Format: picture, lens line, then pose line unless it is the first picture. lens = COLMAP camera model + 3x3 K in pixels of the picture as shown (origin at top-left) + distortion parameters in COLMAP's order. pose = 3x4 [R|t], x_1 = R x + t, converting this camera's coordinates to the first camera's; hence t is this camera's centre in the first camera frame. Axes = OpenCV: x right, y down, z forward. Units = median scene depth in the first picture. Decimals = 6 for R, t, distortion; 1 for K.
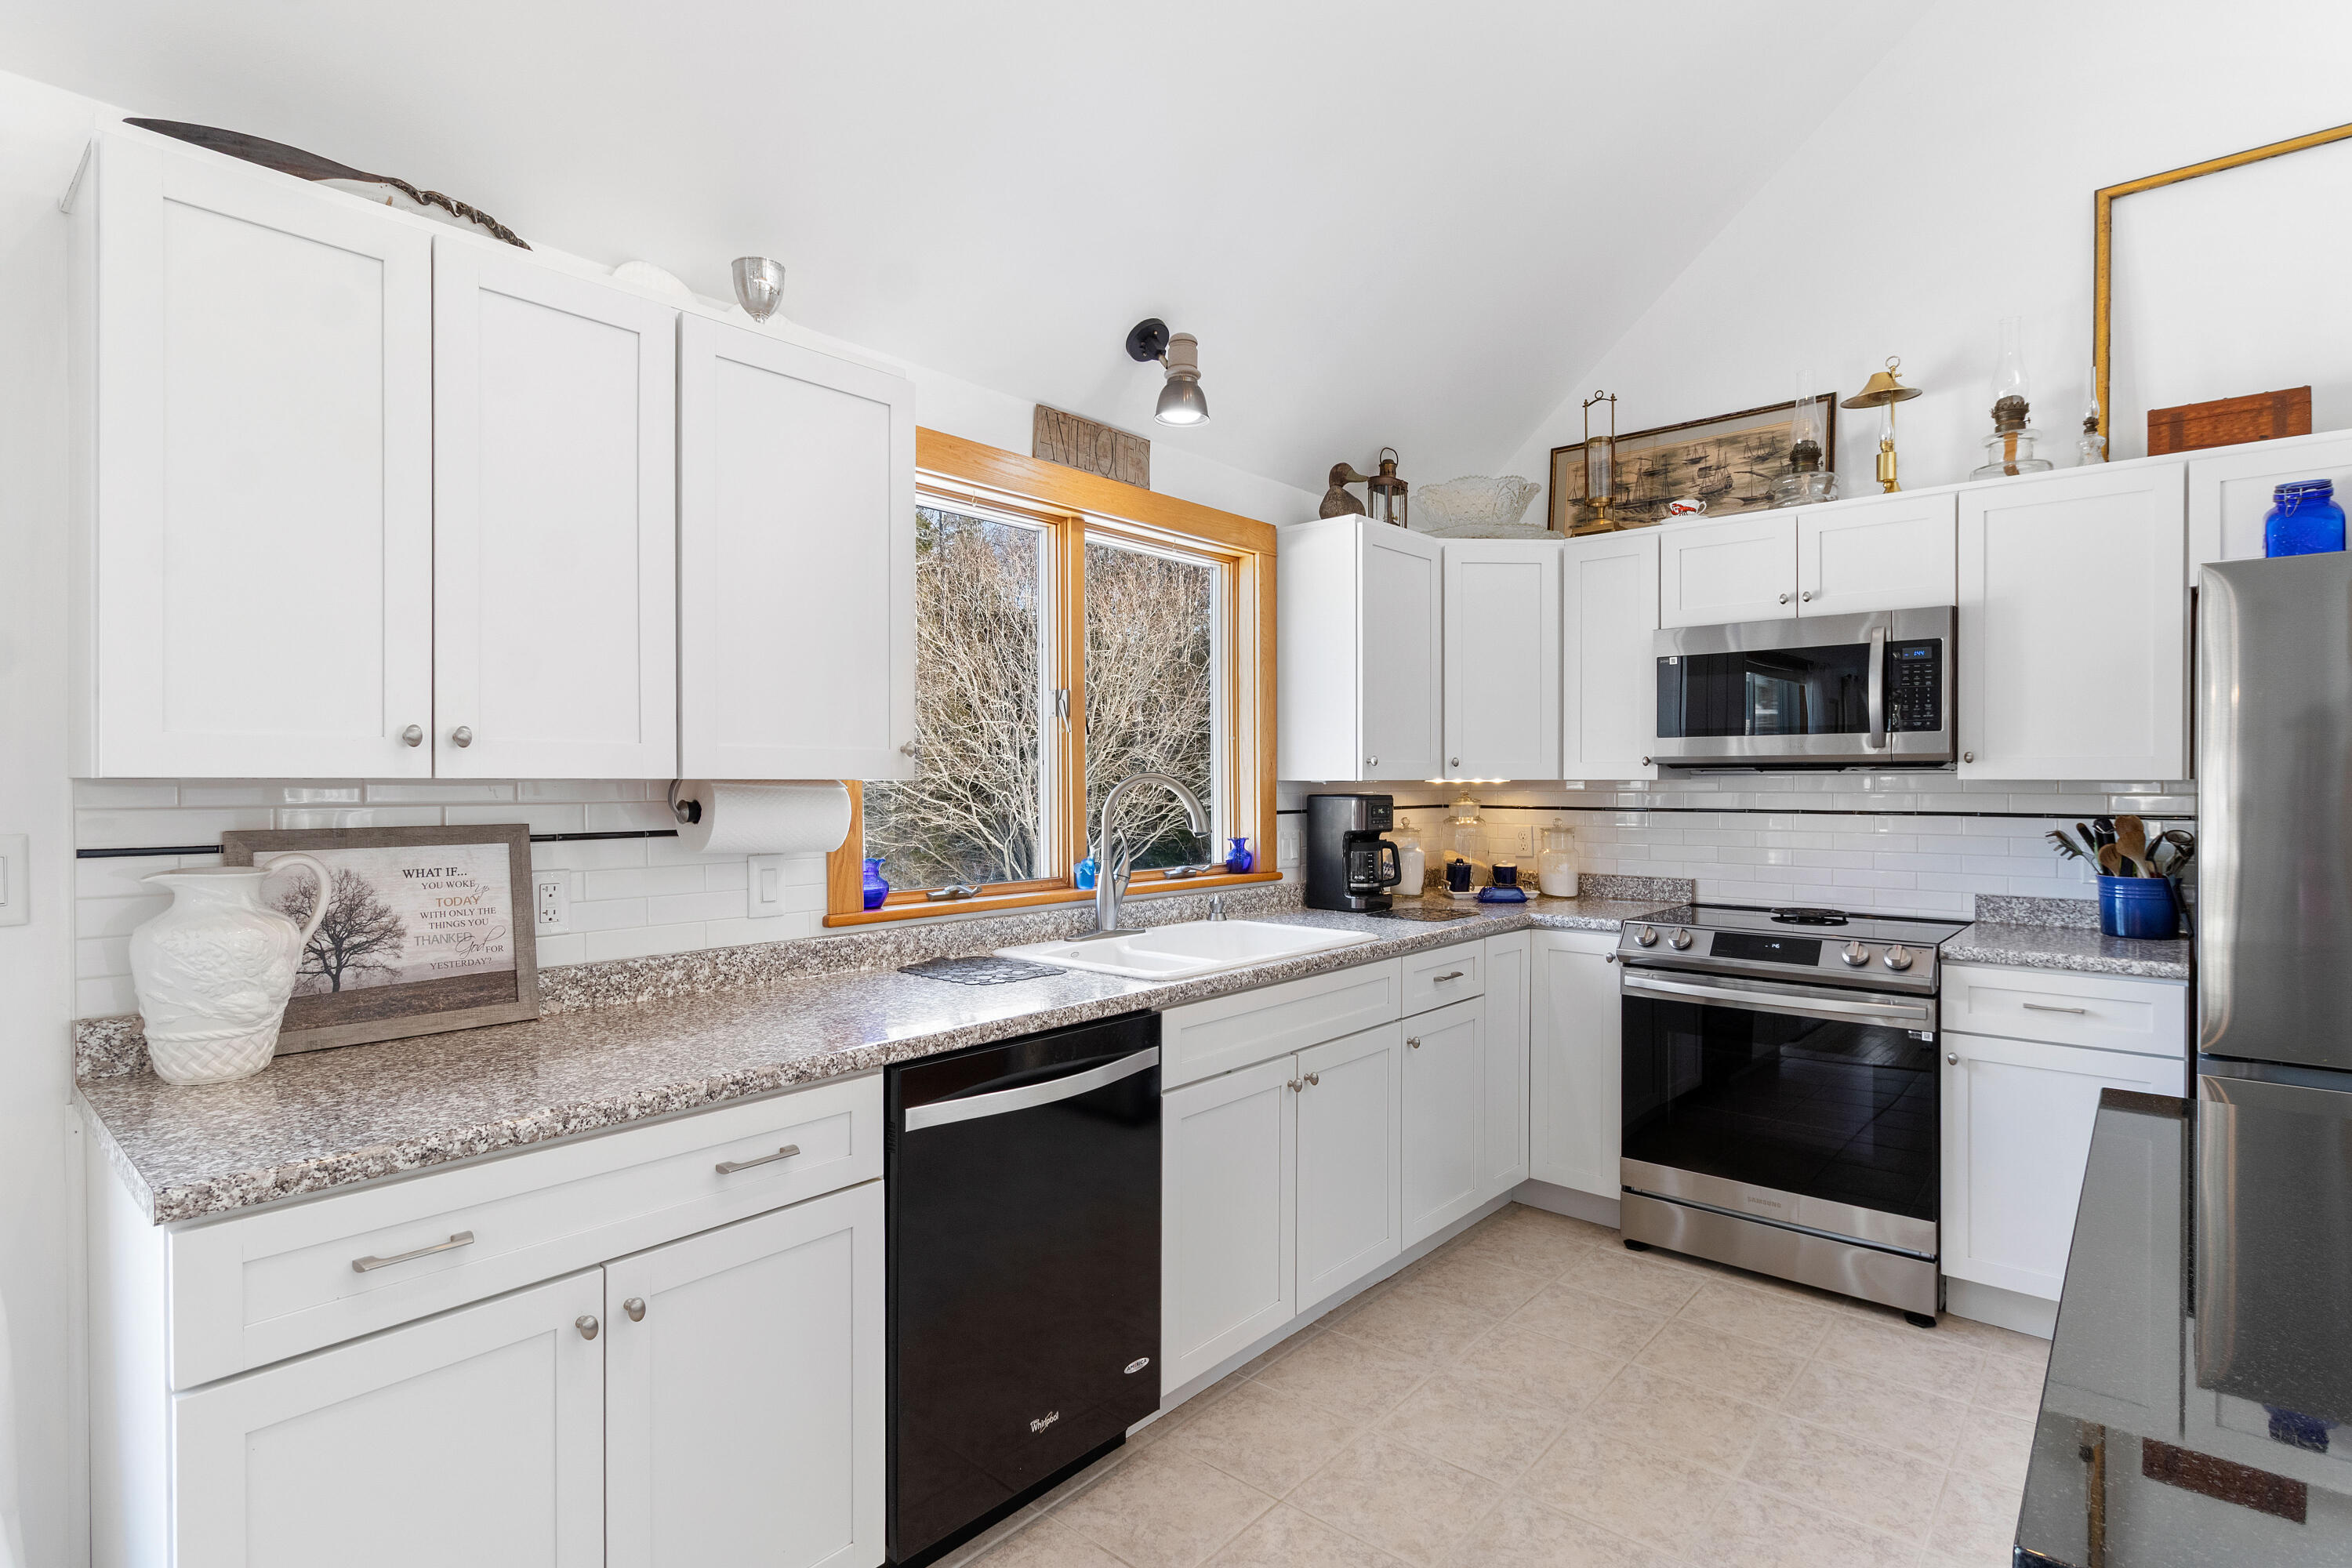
lens RADIAL K [[1163.0, 0, 1170.8], [0, 1163.0, 780.6], [0, 0, 1]] dist [-0.001162, -0.001050]
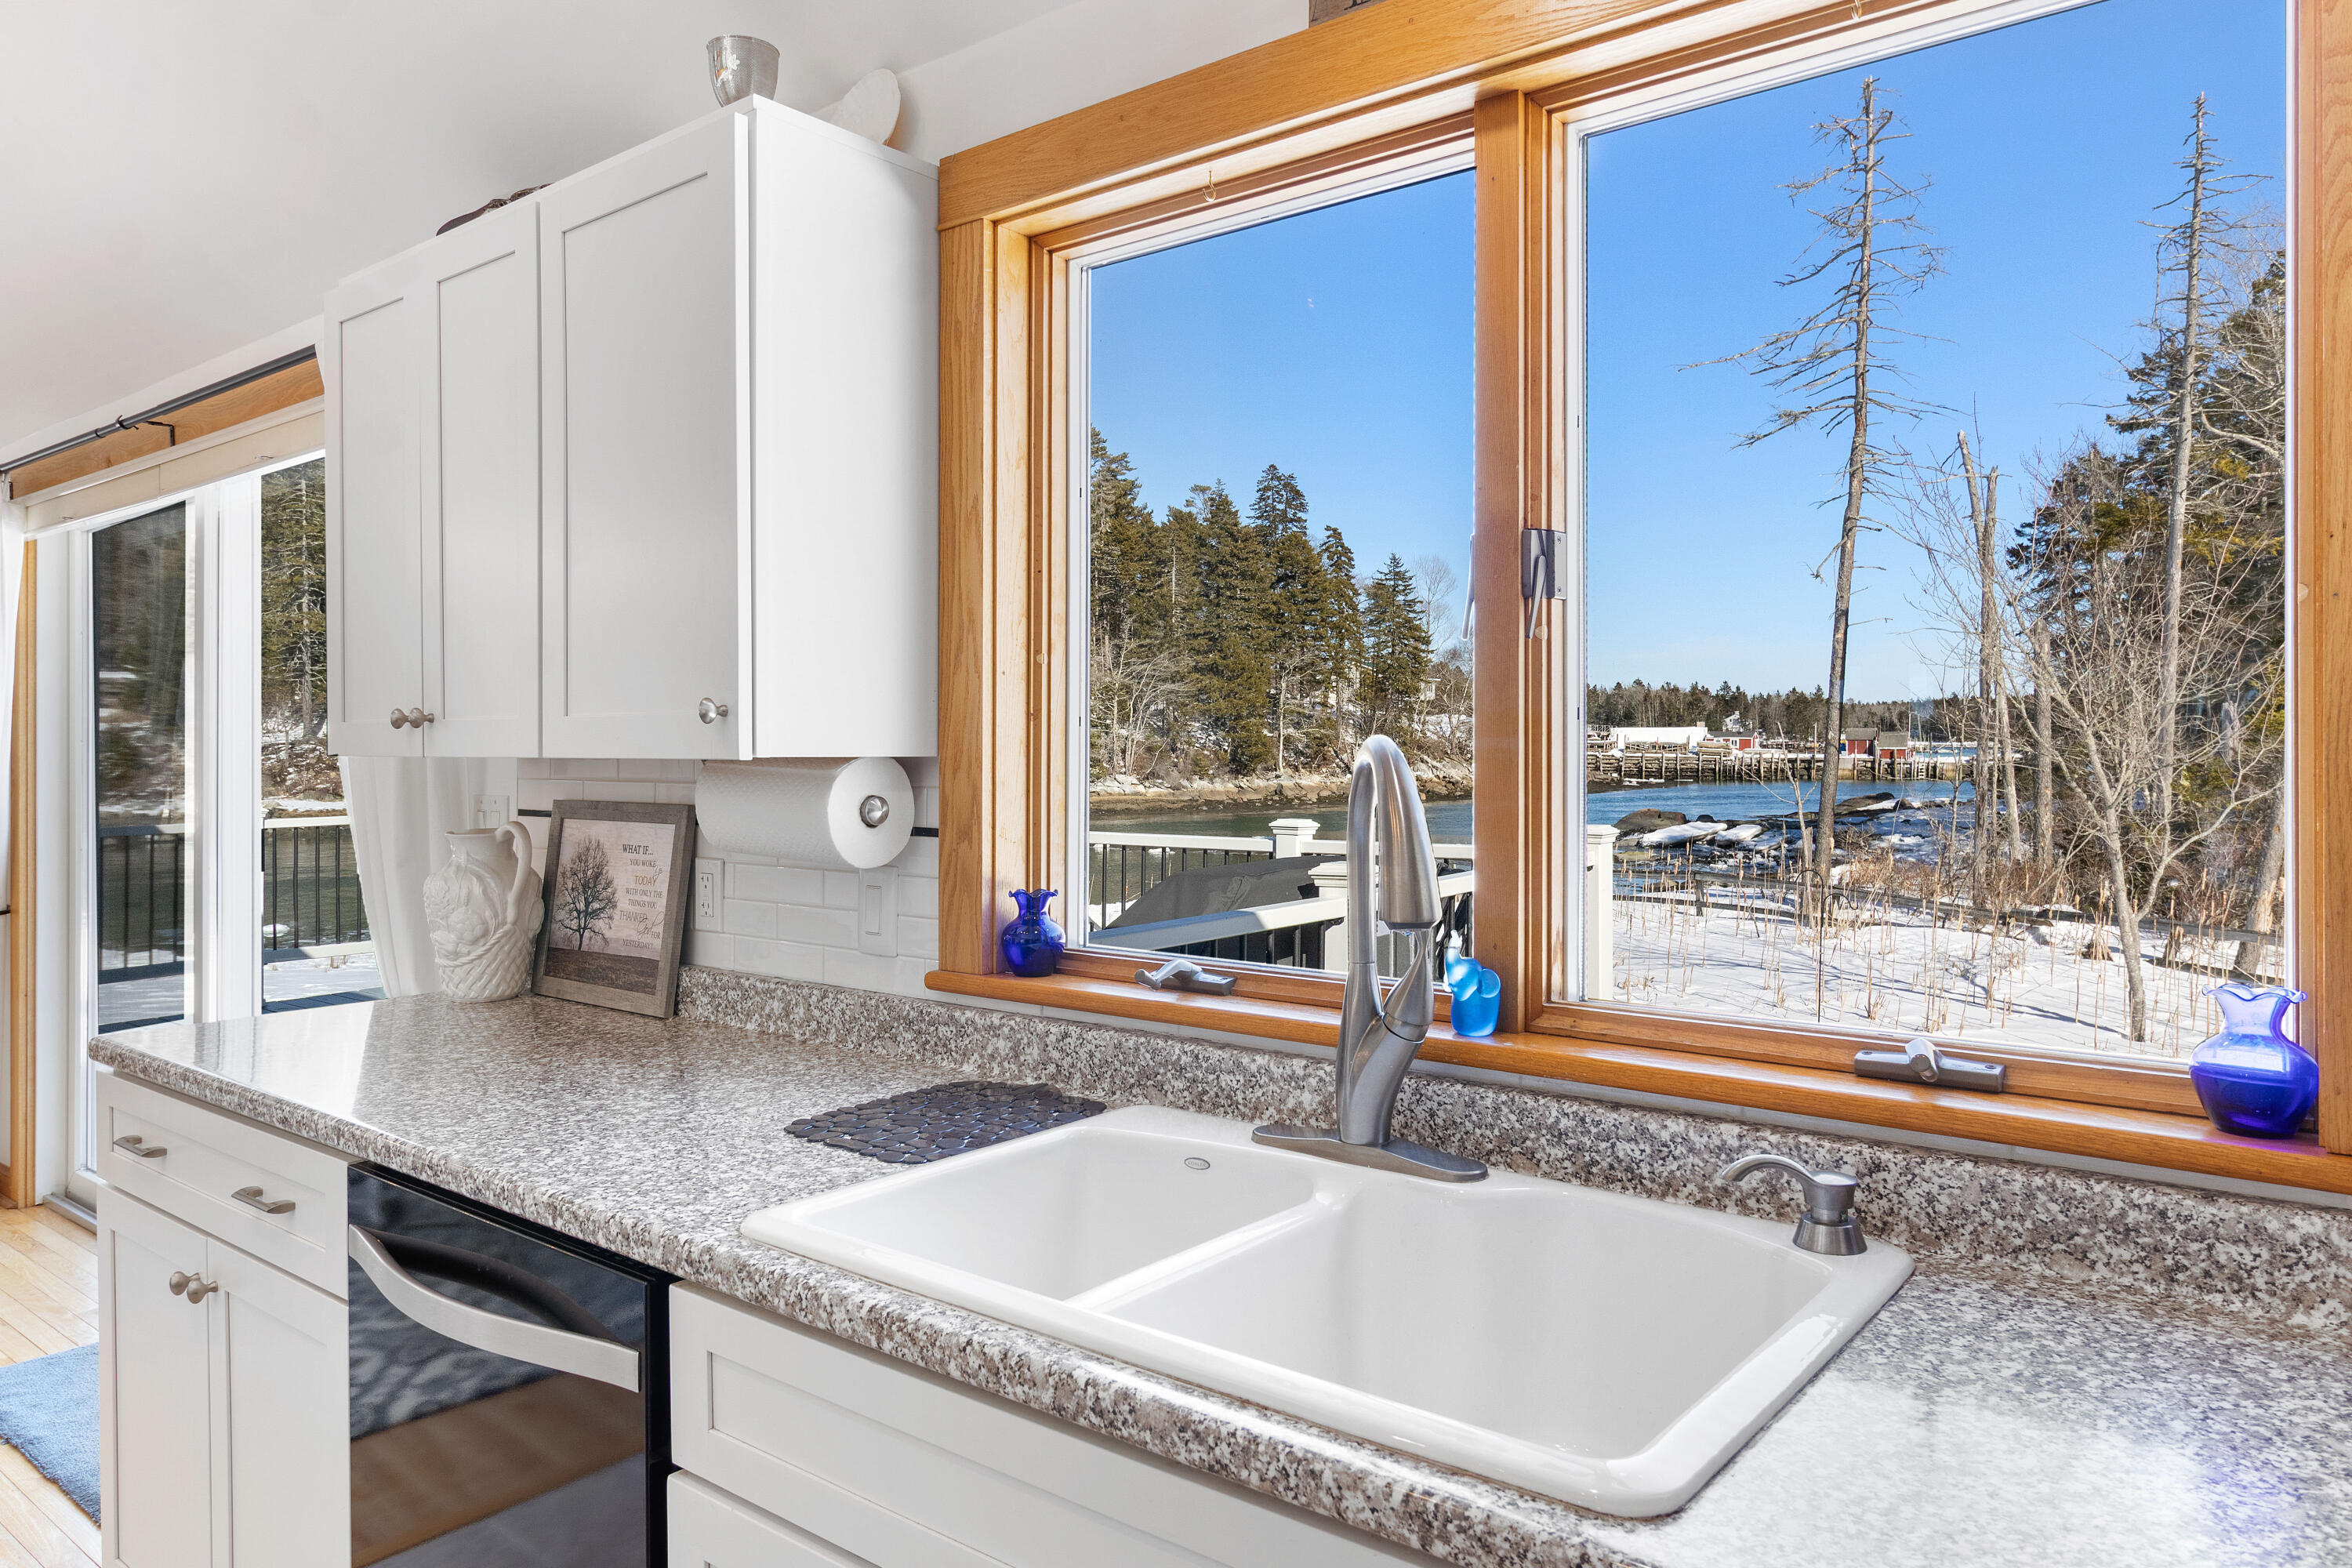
lens RADIAL K [[1544.7, 0, 1211.5], [0, 1544.7, 744.5], [0, 0, 1]] dist [-0.011882, -0.001035]
pose [[0.049354, 0.000146, -0.998781, 0.438560], [0.006208, 0.999981, 0.000453, -0.005357], [0.998762, -0.006223, 0.049352, 0.874354]]
